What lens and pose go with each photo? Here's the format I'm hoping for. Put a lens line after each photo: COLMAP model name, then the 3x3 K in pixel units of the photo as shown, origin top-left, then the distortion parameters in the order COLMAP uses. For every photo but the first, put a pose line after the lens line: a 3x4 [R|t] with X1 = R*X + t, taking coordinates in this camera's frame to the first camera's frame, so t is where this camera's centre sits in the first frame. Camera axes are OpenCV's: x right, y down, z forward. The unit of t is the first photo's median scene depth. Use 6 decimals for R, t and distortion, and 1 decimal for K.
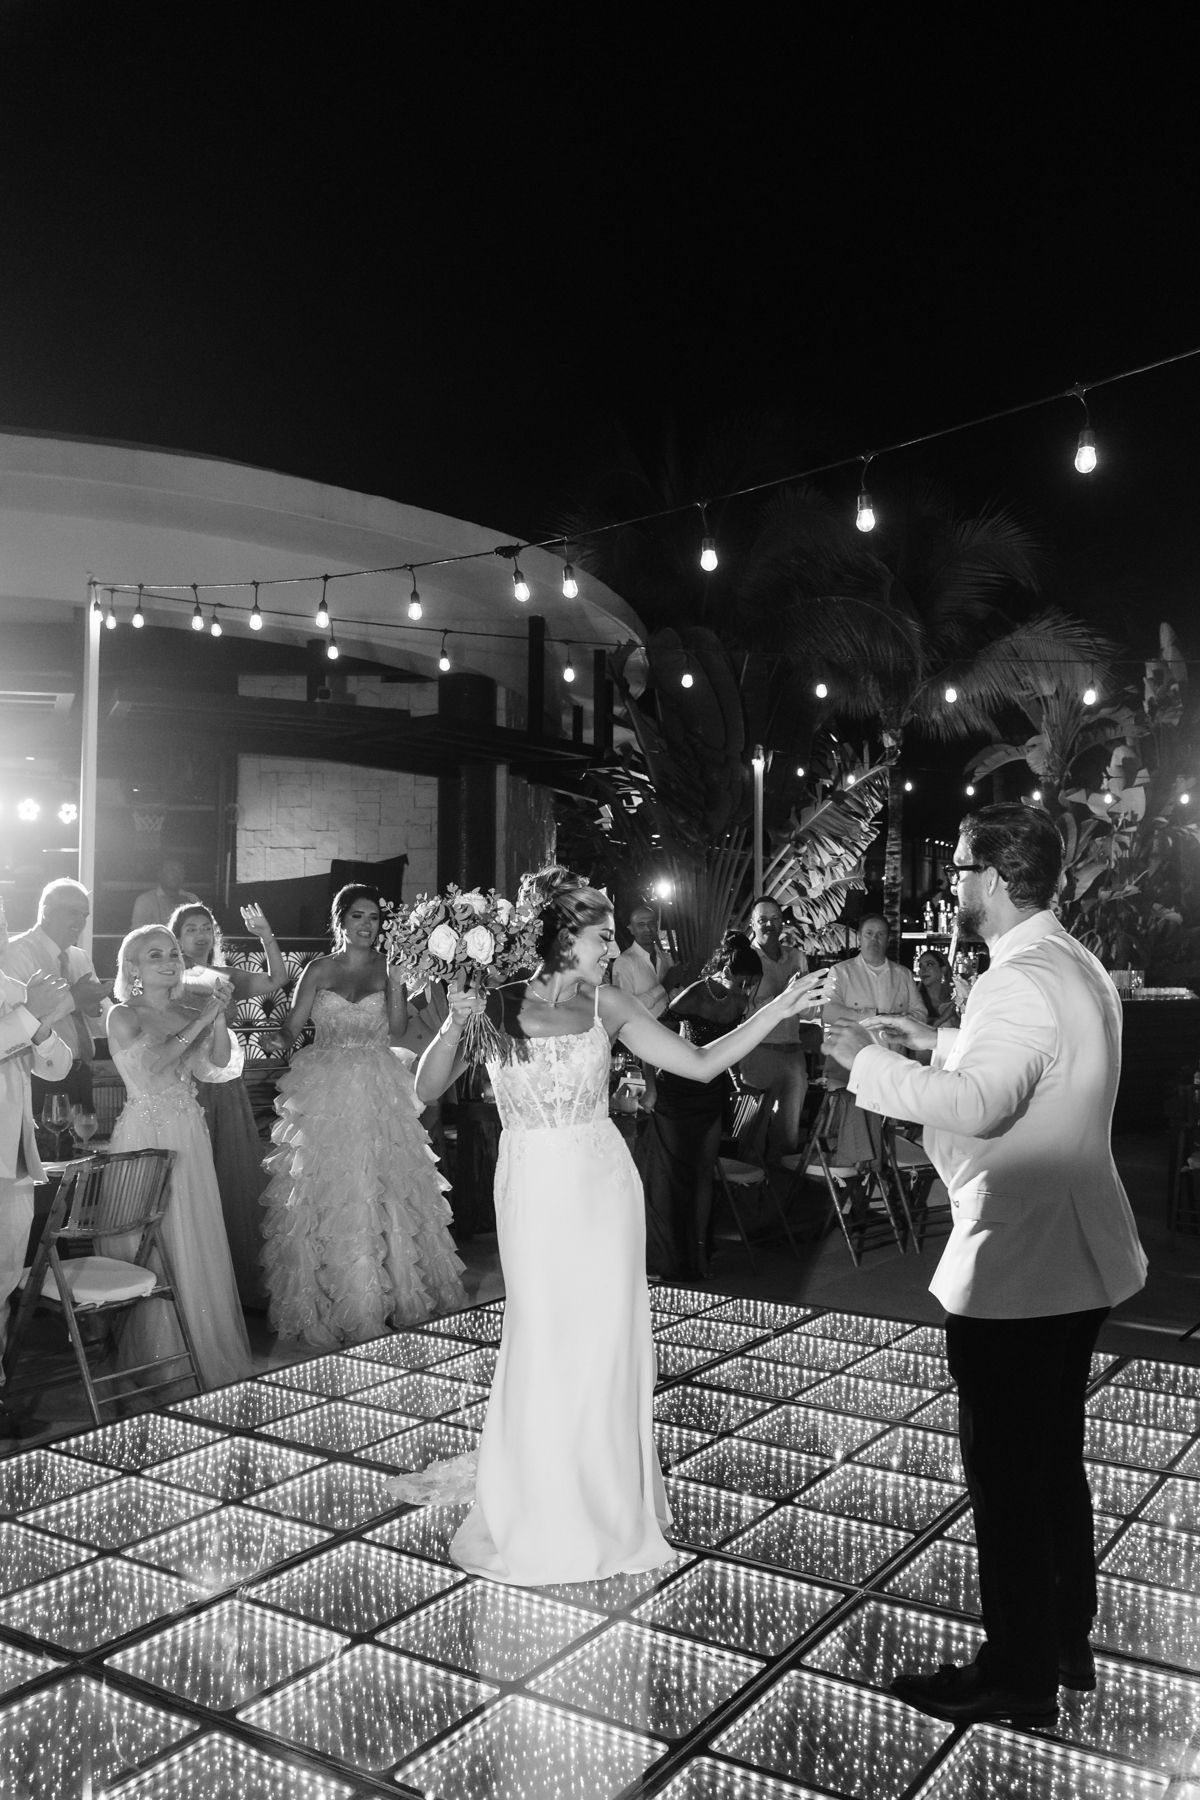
lens RADIAL K [[1550.8, 0, 647.1], [0, 1550.8, 982.9], [0, 0, 1]] dist [-0.003370, -0.003041]
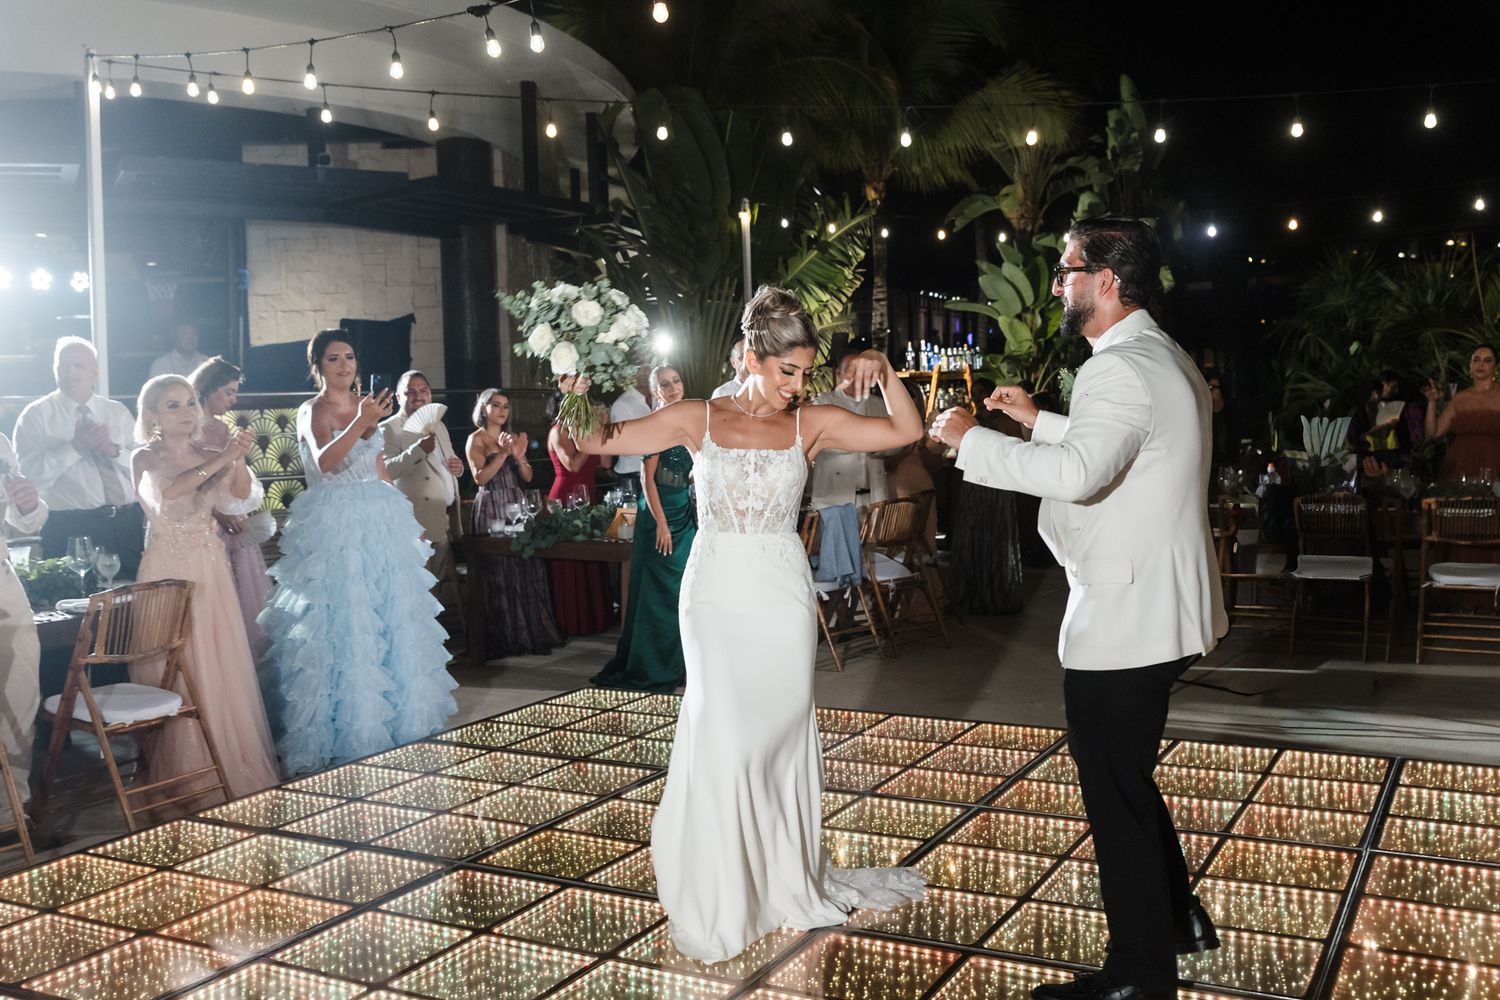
lens RADIAL K [[1485.7, 0, 750.0], [0, 1485.7, 500.0], [0, 0, 1]] dist [-0.011738, 0.017672]
pose [[0.997627, -0.040210, 0.055897, 0.026052], [0.037915, 0.998418, 0.041523, 0.024113], [-0.057479, -0.039305, 0.997573, -0.048249]]
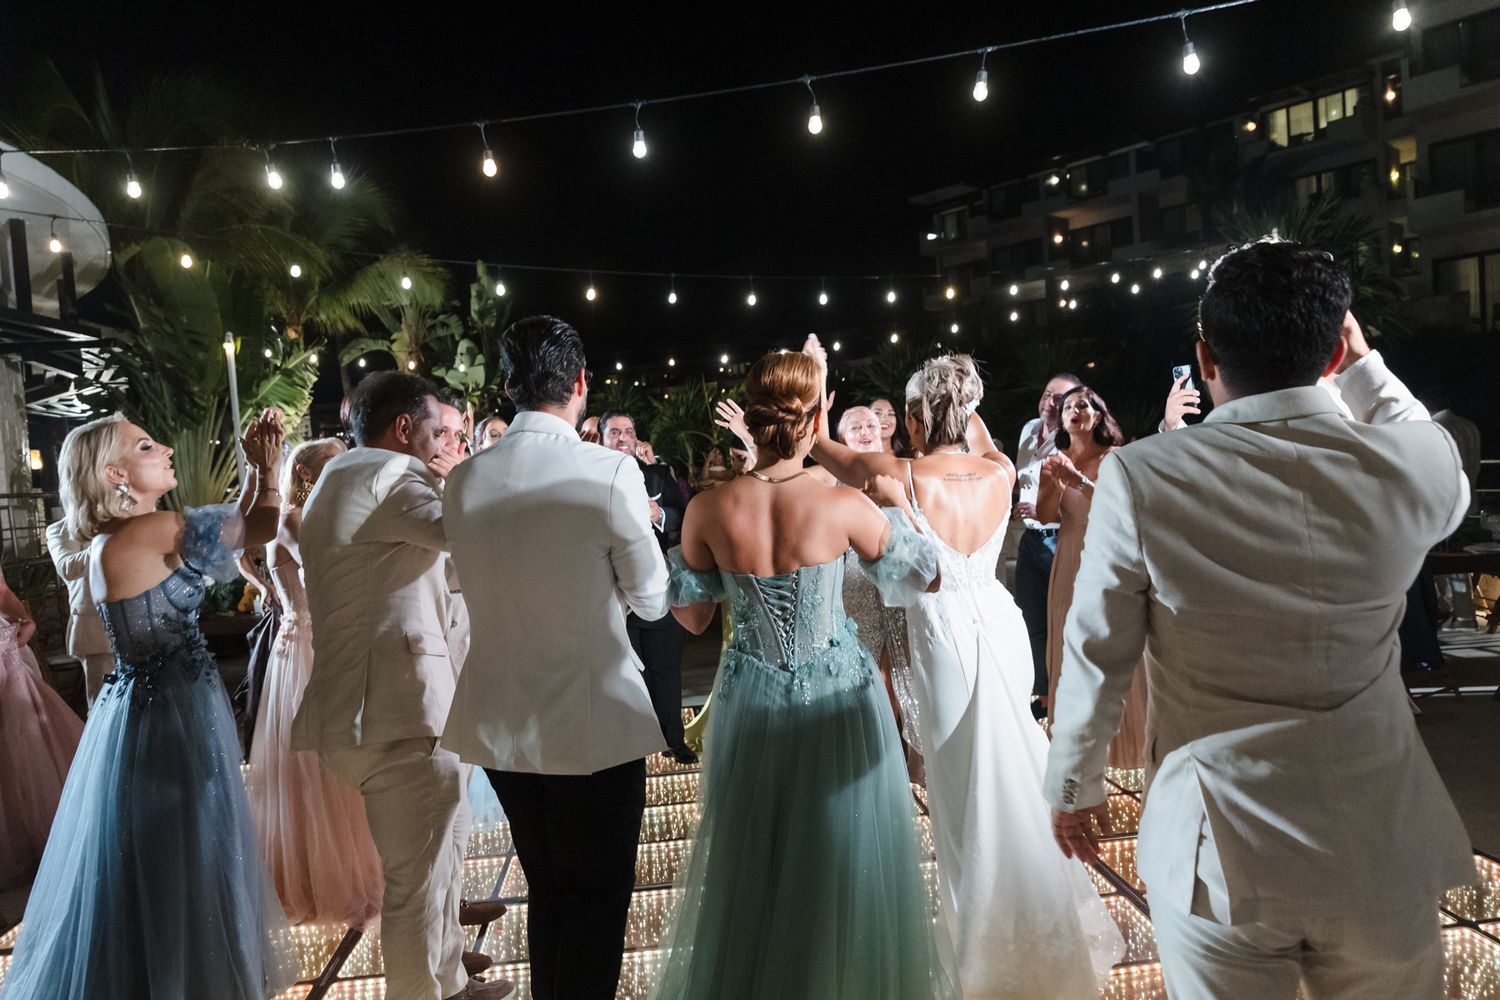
lens RADIAL K [[1008.3, 0, 748.6], [0, 1008.3, 475.1], [0, 0, 1]] dist [0.058103, 0.000975]
pose [[0.795773, -0.074438, 0.601003, -0.243323], [0.090871, 0.995858, 0.003024, 0.008030], [-0.598739, 0.052207, 0.799241, 0.129168]]
